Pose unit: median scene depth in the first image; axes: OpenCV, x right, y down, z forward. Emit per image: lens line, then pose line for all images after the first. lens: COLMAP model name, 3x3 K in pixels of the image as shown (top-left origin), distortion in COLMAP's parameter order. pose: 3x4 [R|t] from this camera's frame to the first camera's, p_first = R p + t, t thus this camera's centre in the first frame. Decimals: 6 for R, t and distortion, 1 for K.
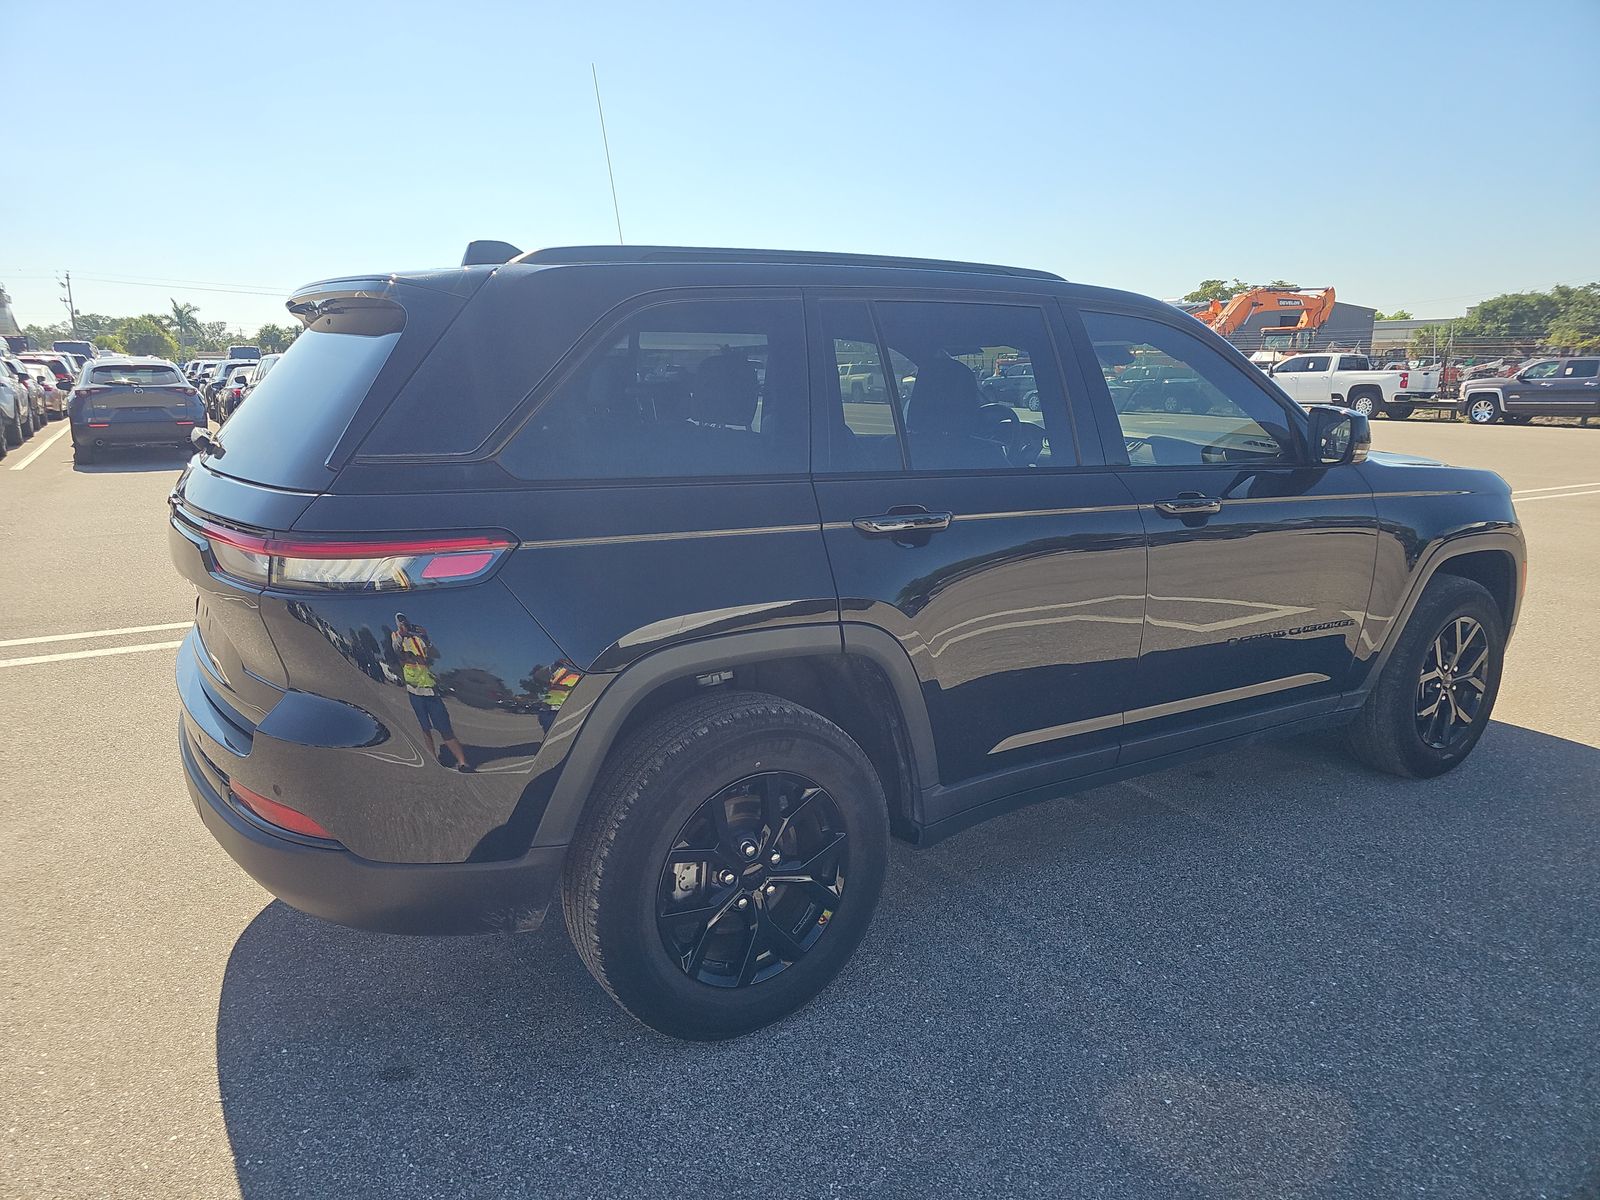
lens RADIAL K [[1092.2, 0, 800.0], [0, 1092.2, 600.0], [0, 0, 1]] dist [0.004619, -0.001771]
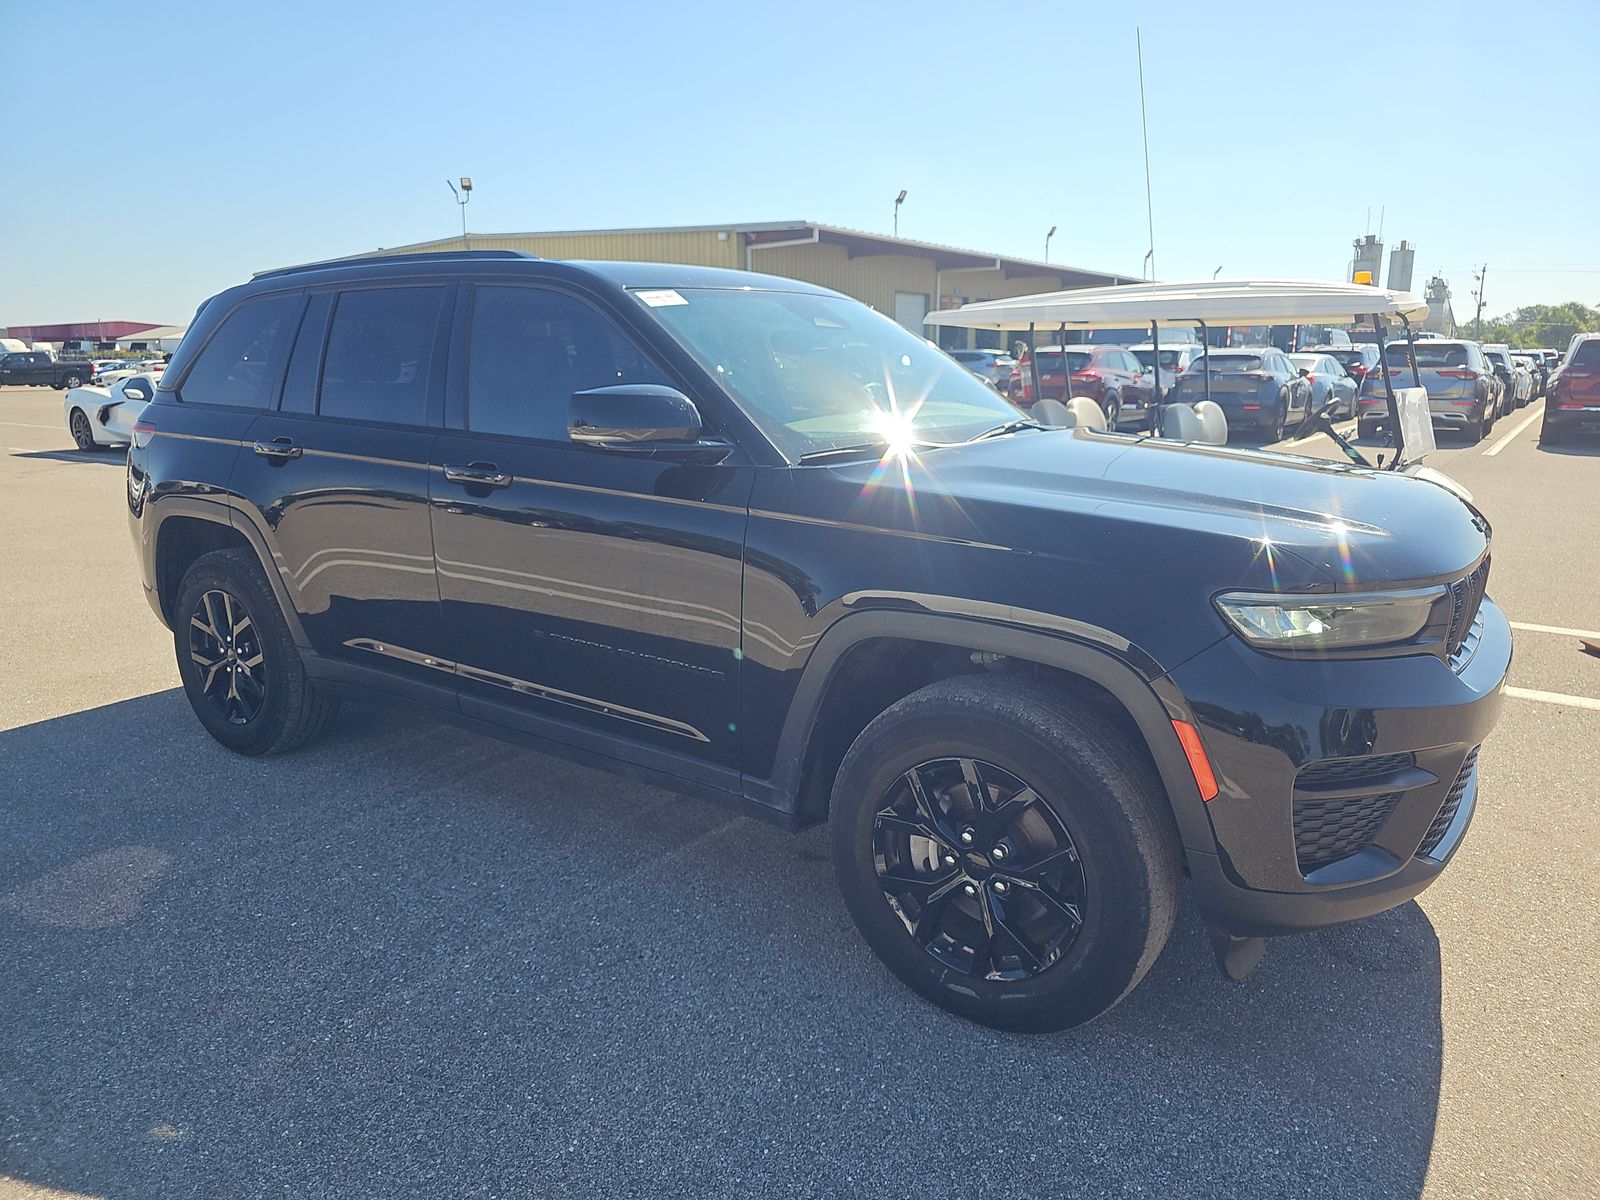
lens RADIAL K [[1092.2, 0, 800.0], [0, 1092.2, 600.0], [0, 0, 1]] dist [0.004619, -0.001771]
pose [[0.379618, 0.191965, -0.905008, 0.840800], [-0.185652, 0.974143, 0.128755, -0.095809], [0.906324, 0.119139, 0.405441, 0.526581]]
